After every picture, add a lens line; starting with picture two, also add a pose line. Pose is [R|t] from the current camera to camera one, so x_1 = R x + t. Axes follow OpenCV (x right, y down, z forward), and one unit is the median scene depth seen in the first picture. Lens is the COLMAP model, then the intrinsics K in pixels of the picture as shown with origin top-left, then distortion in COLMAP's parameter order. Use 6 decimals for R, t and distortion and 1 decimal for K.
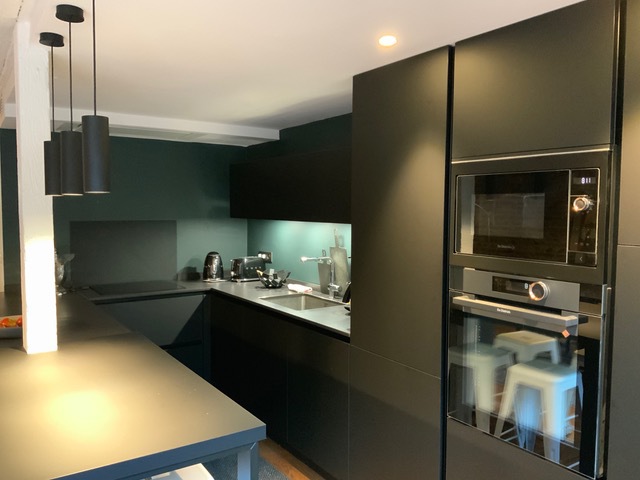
lens RADIAL K [[532.0, 0, 320.0], [0, 532.0, 240.0], [0, 0, 1]] dist [0.051998, -0.093075]
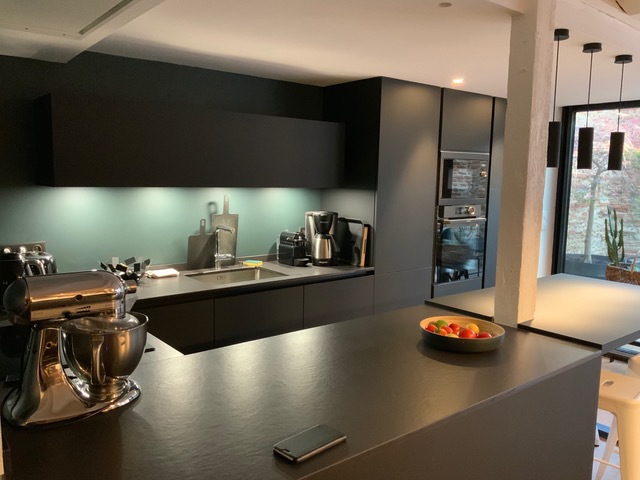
lens RADIAL K [[532.0, 0, 320.0], [0, 532.0, 240.0], [0, 0, 1]] dist [0.051998, -0.093075]
pose [[-0.095298, -0.127142, 0.987296, -1.024076], [0.044255, 0.990288, 0.131799, -0.064271], [-0.994465, 0.056253, -0.088746, 1.010594]]
